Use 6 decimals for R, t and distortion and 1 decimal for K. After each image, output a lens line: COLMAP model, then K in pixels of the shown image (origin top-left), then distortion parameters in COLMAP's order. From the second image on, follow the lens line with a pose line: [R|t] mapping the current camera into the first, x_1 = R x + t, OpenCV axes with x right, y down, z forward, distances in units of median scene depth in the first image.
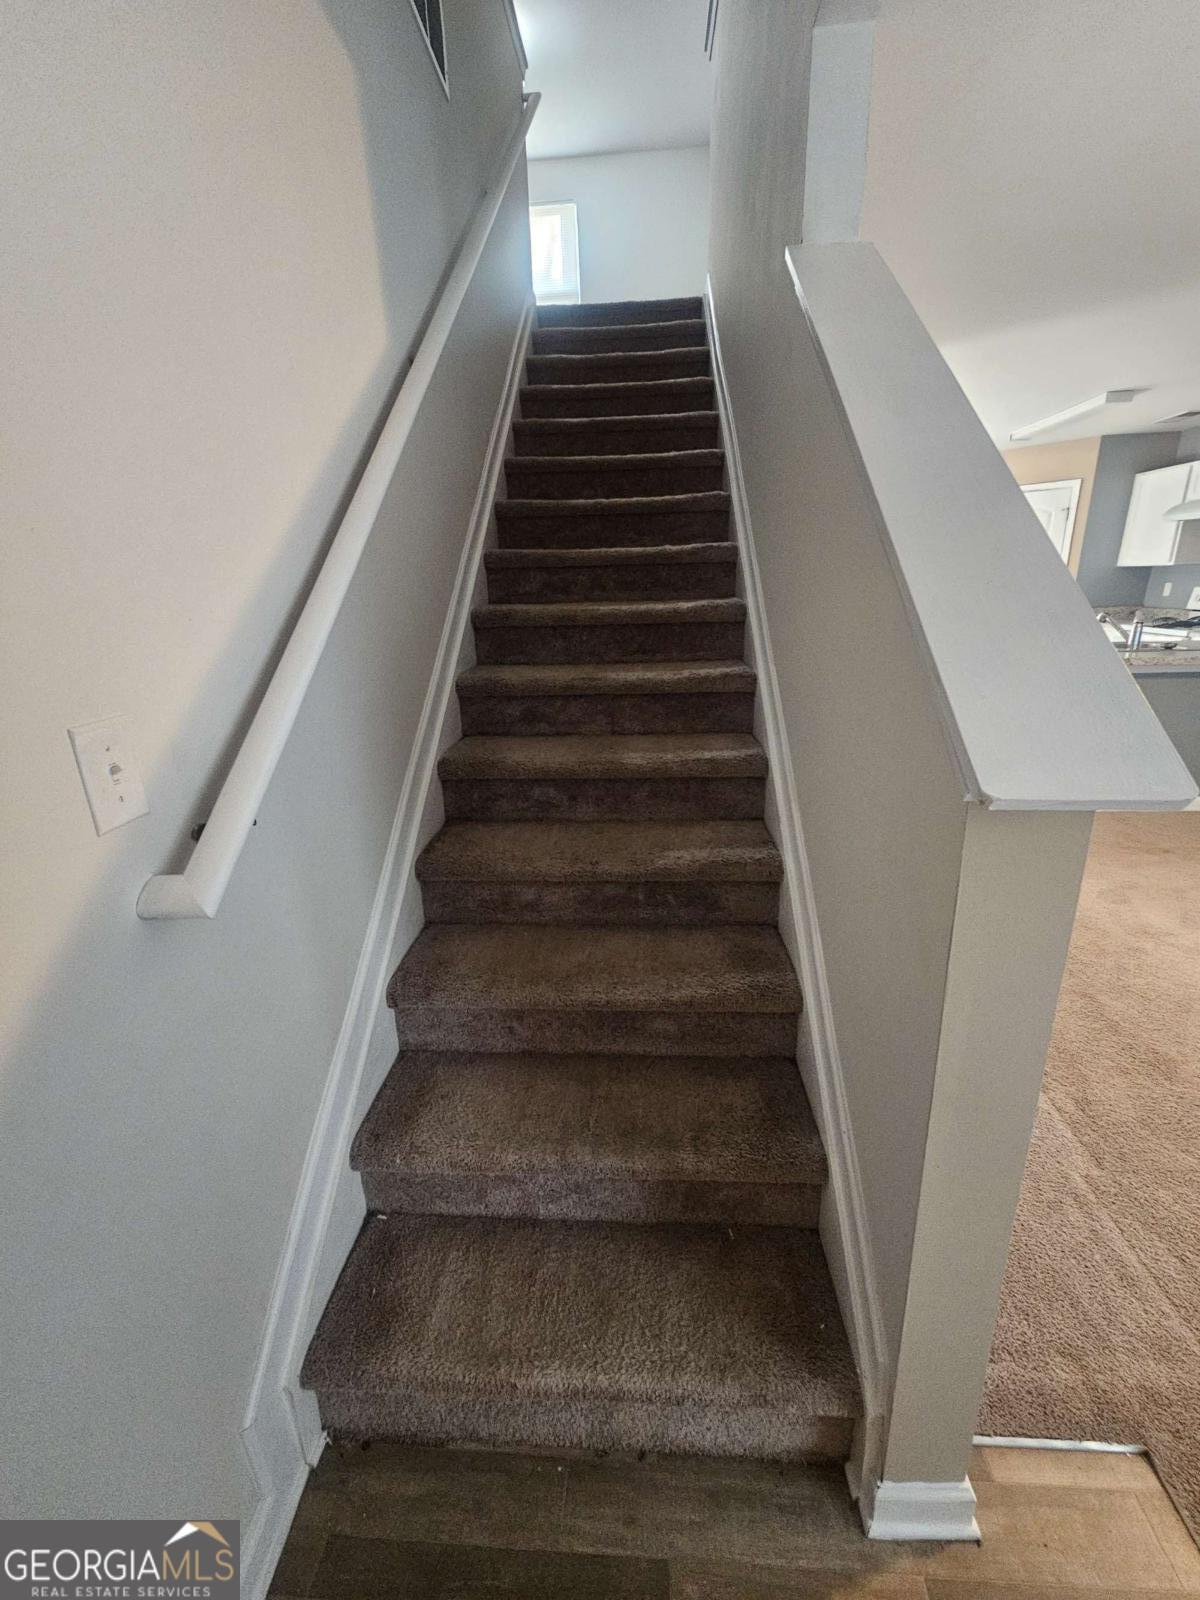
lens RADIAL K [[659.1, 0, 602.5], [0, 659.1, 796.9], [0, 0, 1]] dist [-0.001886, 0.002401]
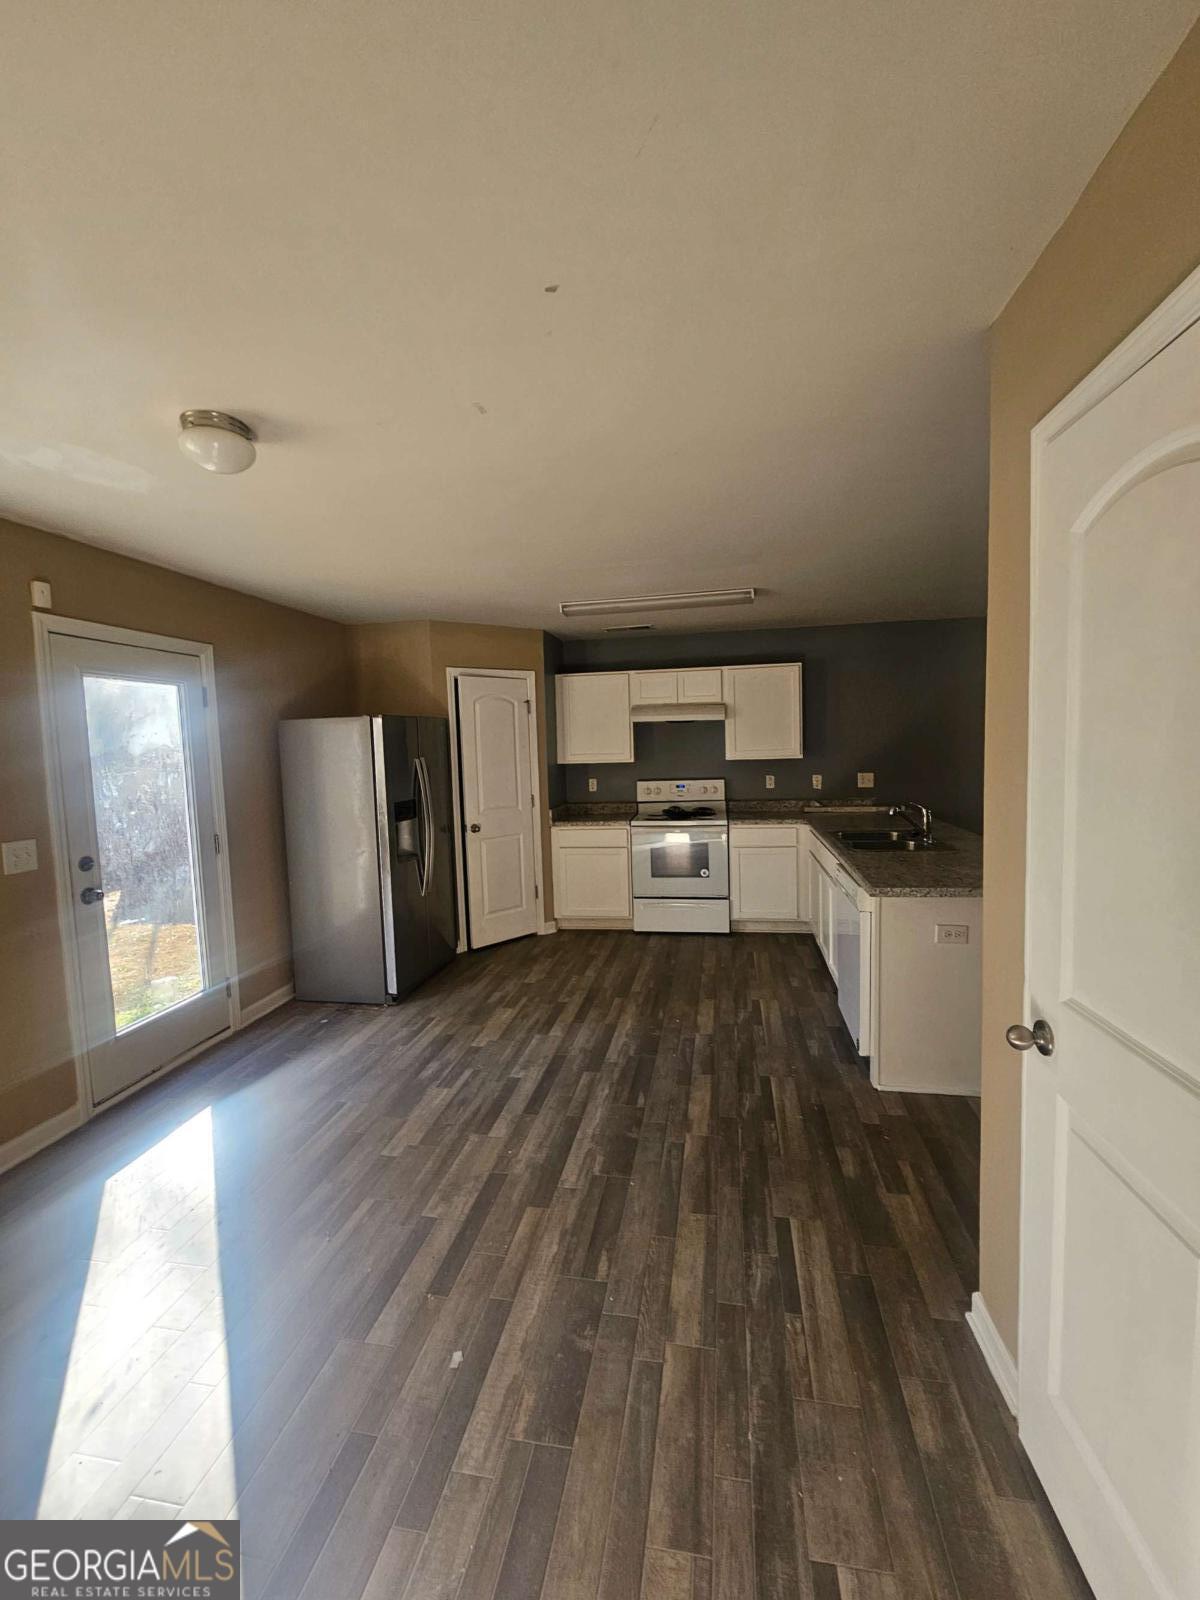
lens RADIAL K [[659.1, 0, 605.5], [0, 659.1, 802.4], [0, 0, 1]] dist [-0.001886, 0.002401]
pose [[0.098615, -0.057341, 0.993472, -0.167000], [0.332396, 0.942897, 0.021427, -0.314622], [-0.937970, 0.328113, 0.112043, 0.904892]]
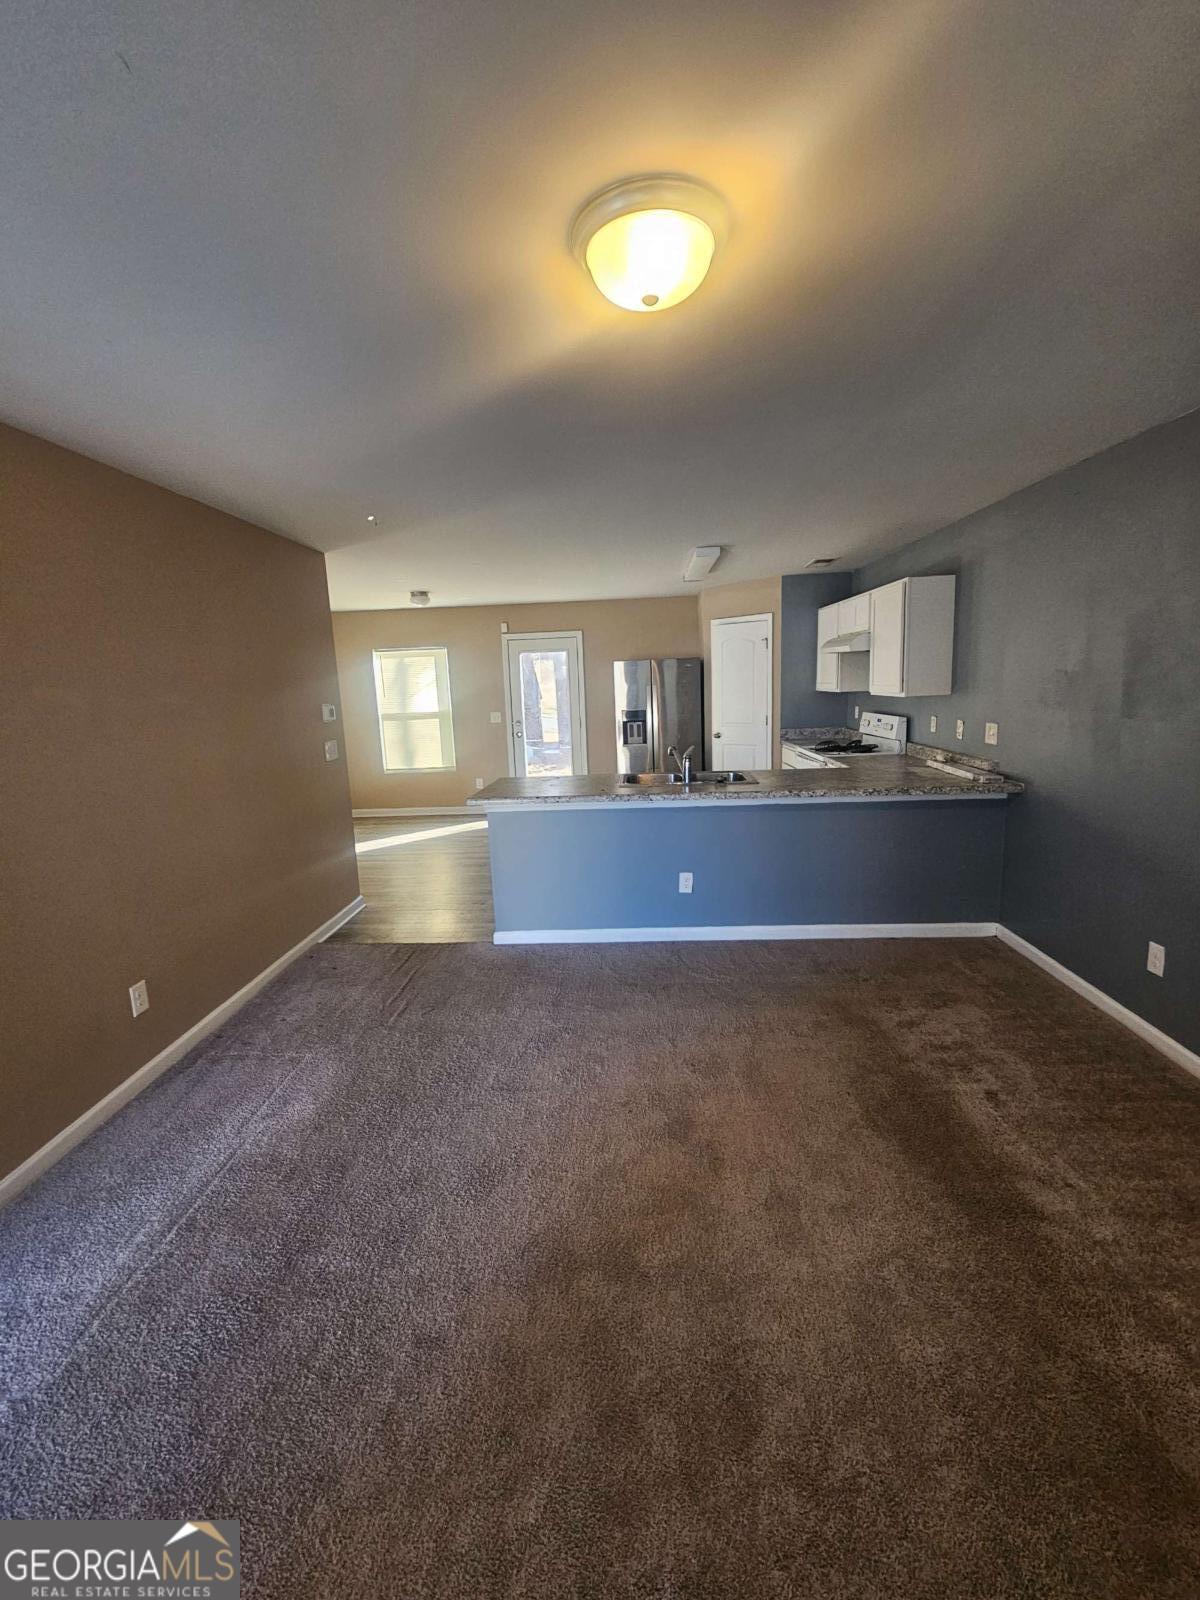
lens RADIAL K [[659.1, 0, 600.5], [0, 659.1, 790.1], [0, 0, 1]] dist [-0.001886, 0.002401]
pose [[0.999772, -0.010232, 0.018741, 0.441053], [0.012852, 0.989281, -0.145461, -0.045739], [-0.017051, 0.145668, 0.989187, -0.015119]]
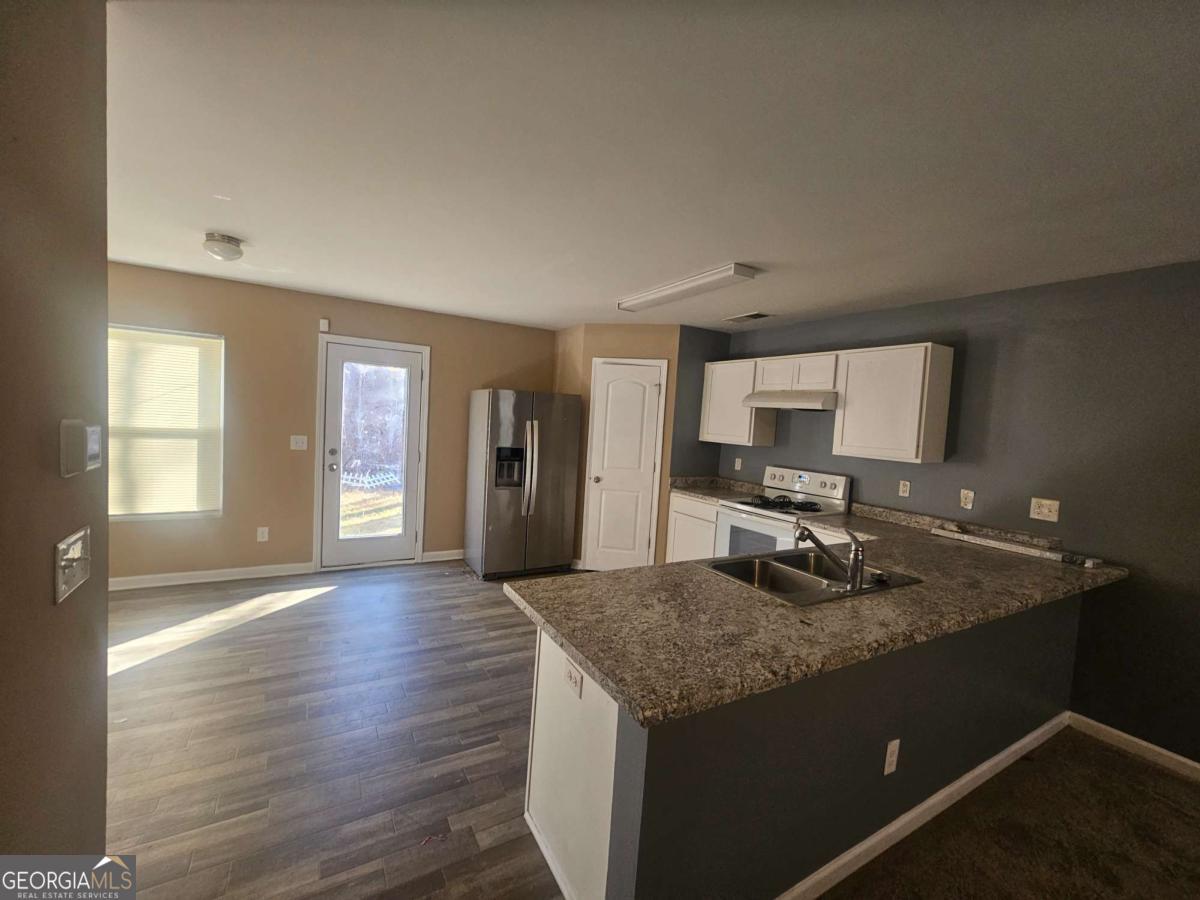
lens RADIAL K [[494.3, 0, 594.9], [0, 494.3, 452.2], [0, 0, 1]] dist [-0.001886, 0.002401]
pose [[0.823397, 0.044649, 0.565707, 0.191456], [0.089404, 0.974242, -0.207023, -0.189114], [-0.560379, 0.221039, 0.798196, 0.480644]]
